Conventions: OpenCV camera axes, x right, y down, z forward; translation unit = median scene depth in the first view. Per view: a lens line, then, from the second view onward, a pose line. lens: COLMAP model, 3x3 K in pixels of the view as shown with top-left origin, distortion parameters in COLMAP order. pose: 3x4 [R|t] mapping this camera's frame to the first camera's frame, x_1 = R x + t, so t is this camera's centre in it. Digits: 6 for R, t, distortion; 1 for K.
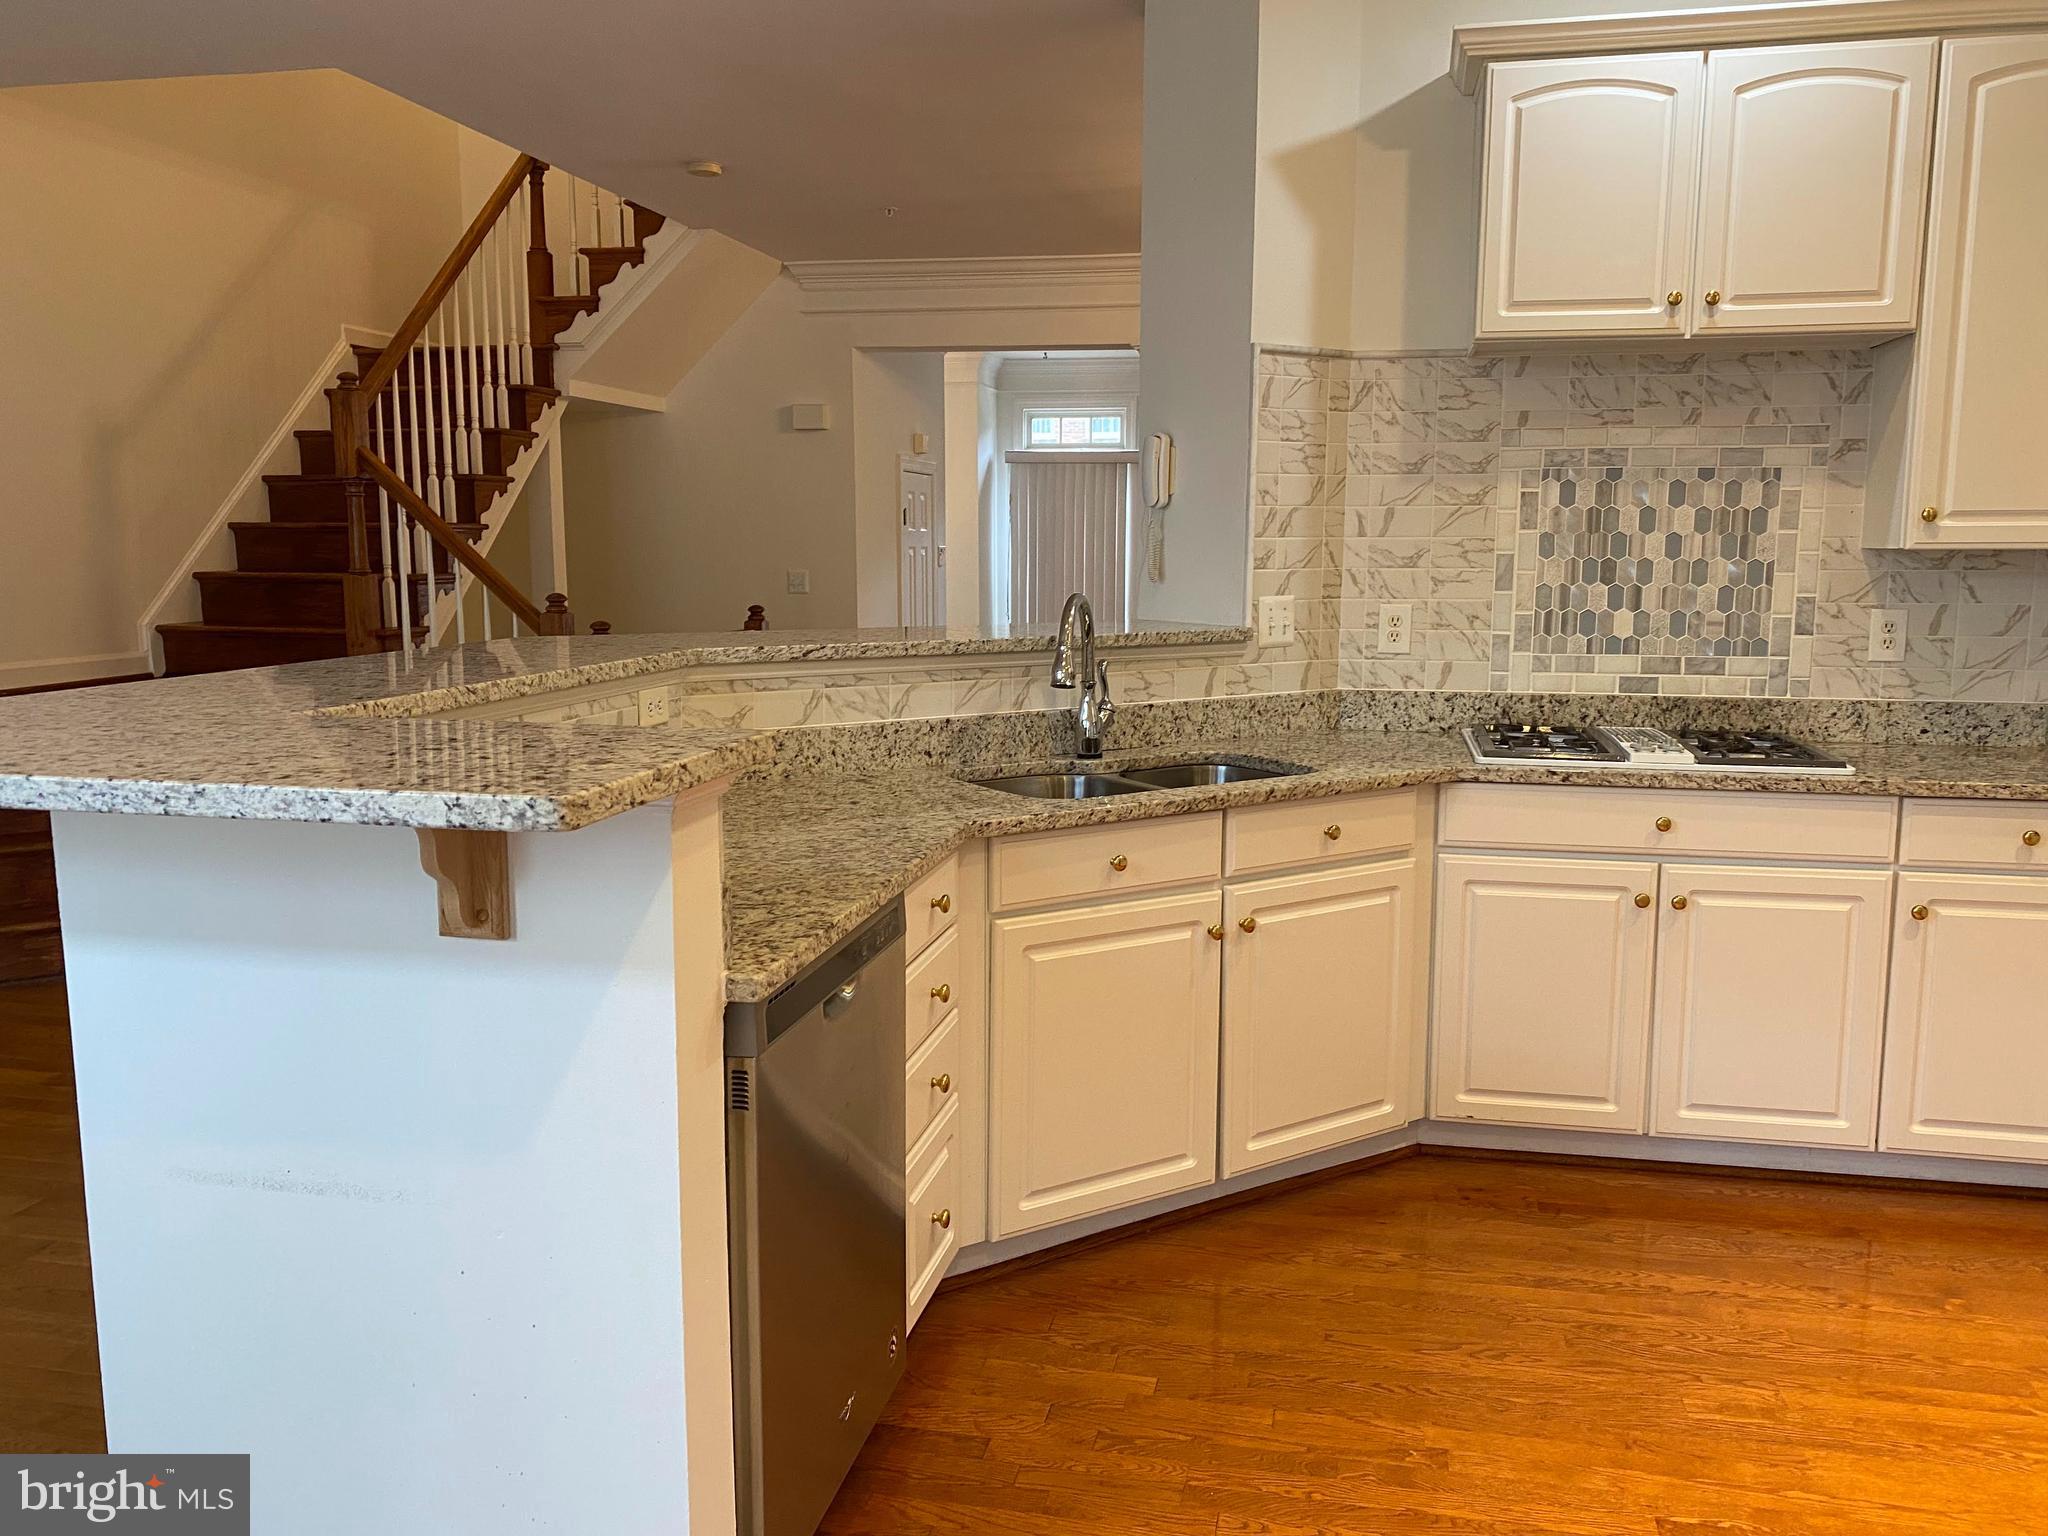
lens RADIAL K [[1567.0, 0, 1026.9], [0, 1567.0, 754.1], [0, 0, 1]] dist [0.043582, -0.073307]
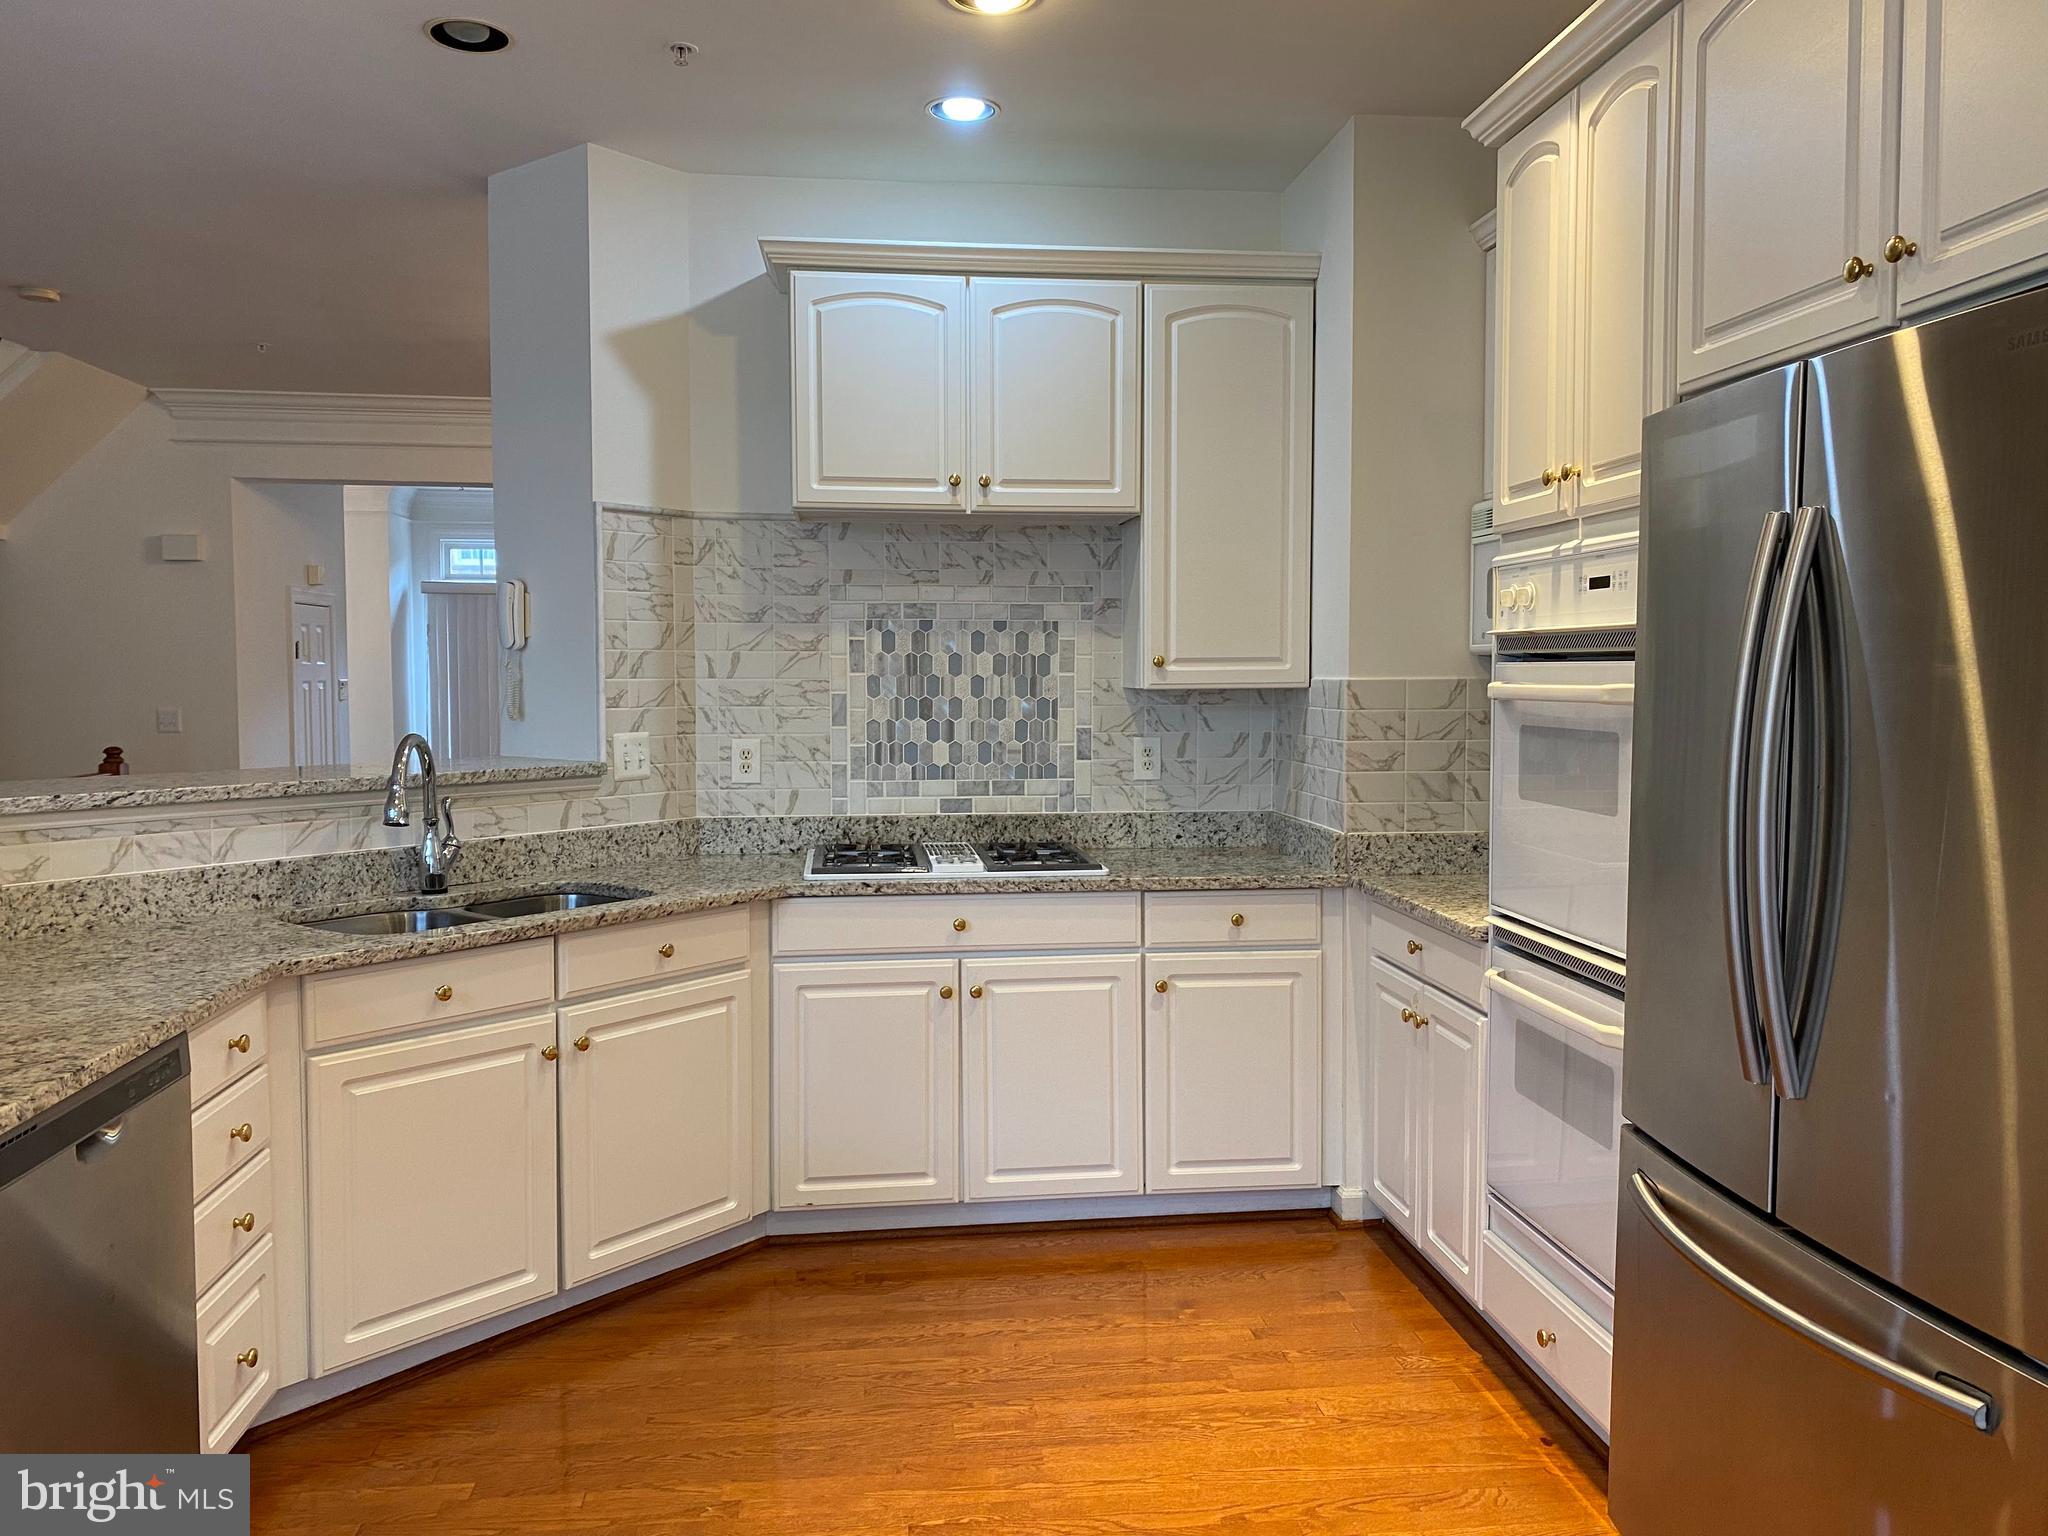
lens RADIAL K [[1567.0, 0, 1028.3], [0, 1567.0, 755.8], [0, 0, 1]] dist [0.043582, -0.073307]
pose [[0.946223, -0.020118, 0.322889, 0.078899], [0.045556, 0.996406, -0.071418, 0.004282], [-0.320292, 0.082287, 0.943738, -0.112952]]
